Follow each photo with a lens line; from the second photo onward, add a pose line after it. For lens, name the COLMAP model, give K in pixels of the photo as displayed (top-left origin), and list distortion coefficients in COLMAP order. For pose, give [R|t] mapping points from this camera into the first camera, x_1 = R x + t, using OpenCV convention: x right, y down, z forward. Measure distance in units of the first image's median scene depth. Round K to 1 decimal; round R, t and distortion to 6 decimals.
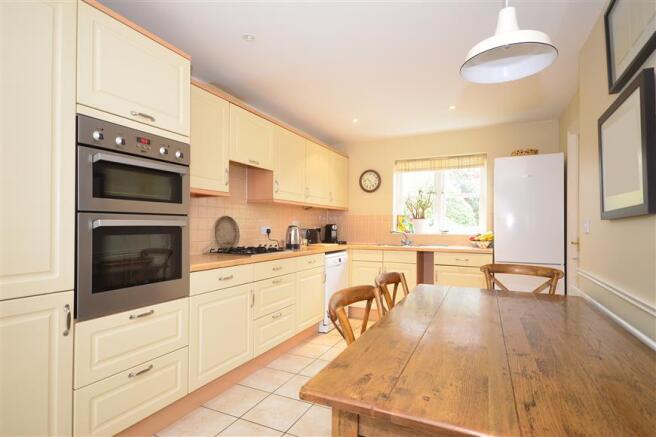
lens RADIAL K [[347.3, 0, 328.0], [0, 347.3, 218.5], [0, 0, 1]] dist [0.002155, 0.000705]
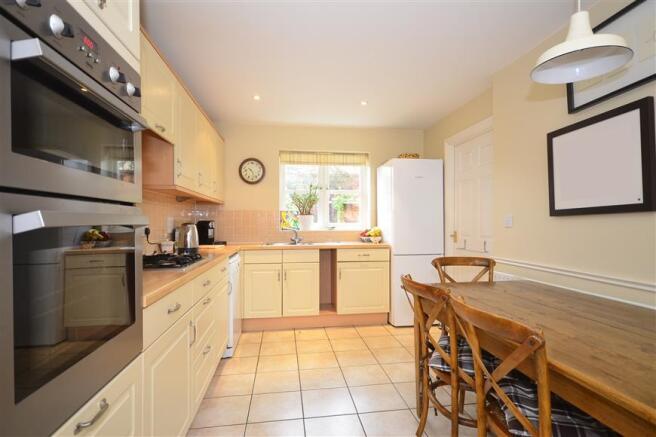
lens RADIAL K [[347.3, 0, 328.0], [0, 347.3, 218.5], [0, 0, 1]] dist [0.002155, 0.000705]
pose [[0.825705, -0.000015, 0.564103, -0.241165], [-0.005816, 0.999947, 0.008538, 0.002761], [-0.564073, -0.010331, 0.825661, 0.195020]]
